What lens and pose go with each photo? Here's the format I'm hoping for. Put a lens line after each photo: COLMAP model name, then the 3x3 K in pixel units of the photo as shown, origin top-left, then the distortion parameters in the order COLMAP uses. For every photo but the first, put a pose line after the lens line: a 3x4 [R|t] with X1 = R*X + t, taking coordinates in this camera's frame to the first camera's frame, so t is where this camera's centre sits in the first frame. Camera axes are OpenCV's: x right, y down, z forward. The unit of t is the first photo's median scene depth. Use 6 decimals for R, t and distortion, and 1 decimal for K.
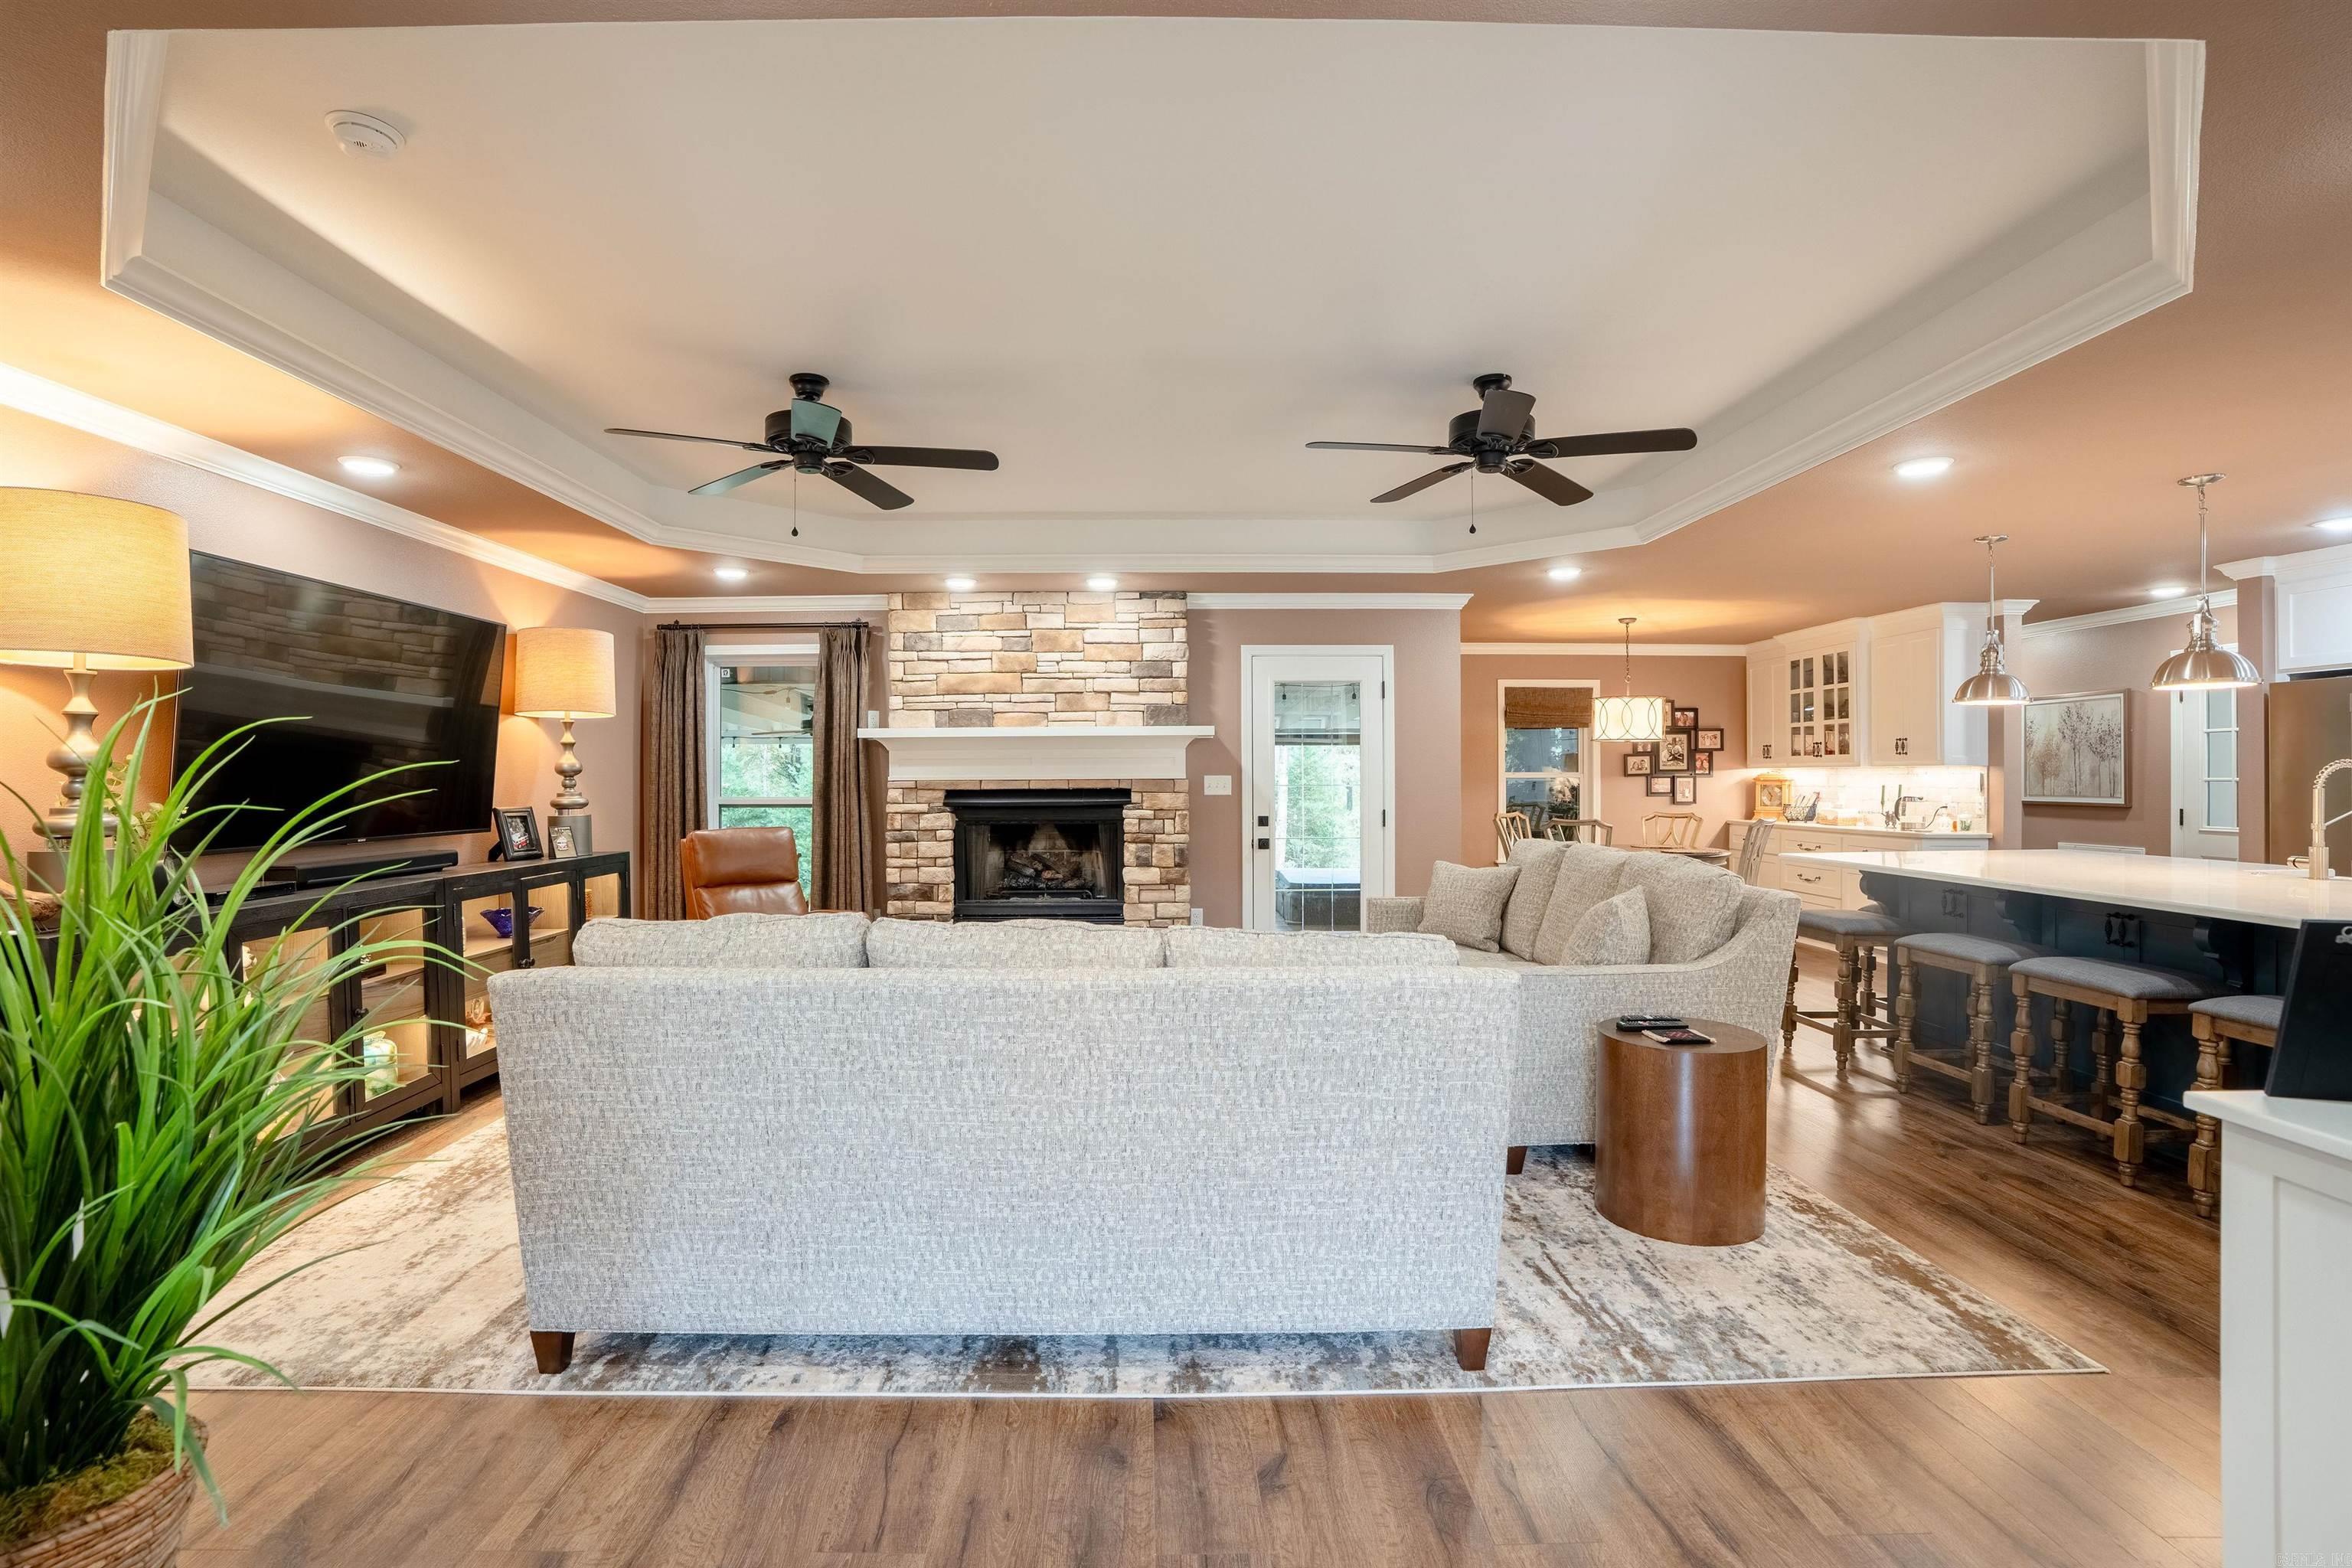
lens RADIAL K [[1086.5, 0, 1153.3], [0, 1086.5, 777.1], [0, 0, 1]] dist [-0.067893, 0.025303]
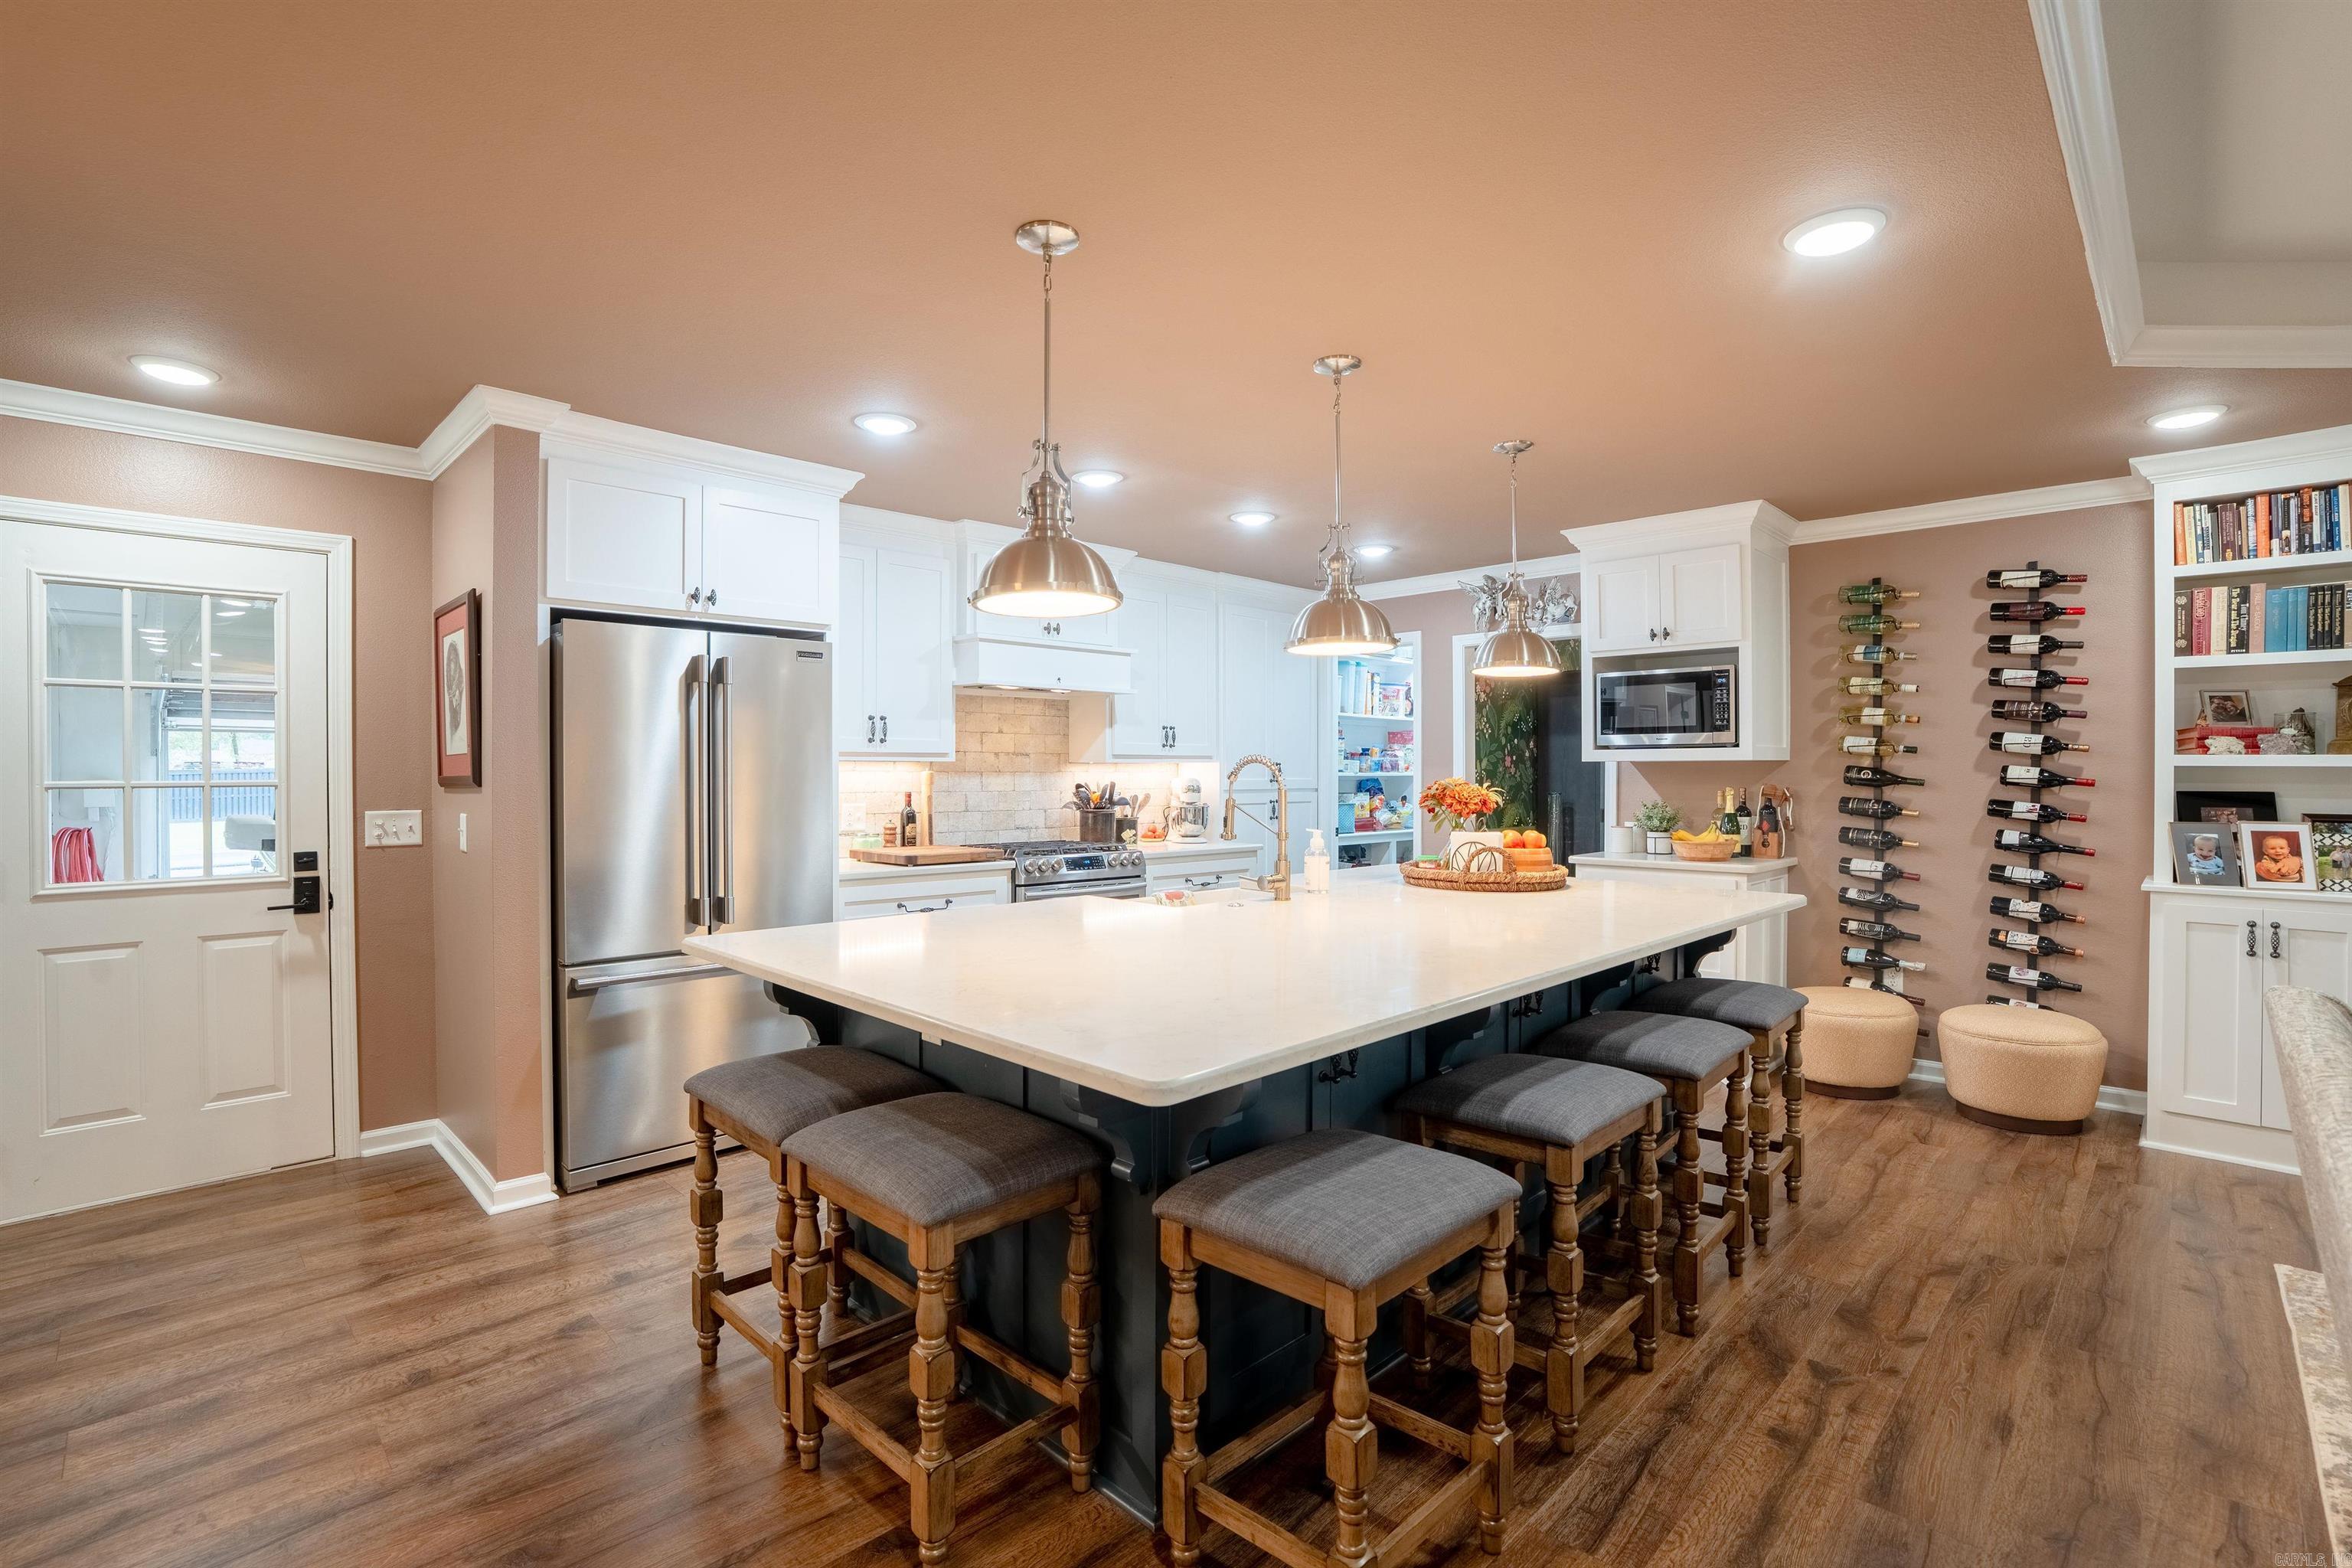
lens RADIAL K [[1082.8, 0, 1159.9], [0, 1082.8, 775.0], [0, 0, 1]] dist [-0.077144, 0.032033]
pose [[-0.692252, 0.001881, 0.721653, 0.327981], [0.003786, 0.999992, 0.001025, -0.001050], [-0.721646, 0.003442, -0.692254, 0.948724]]
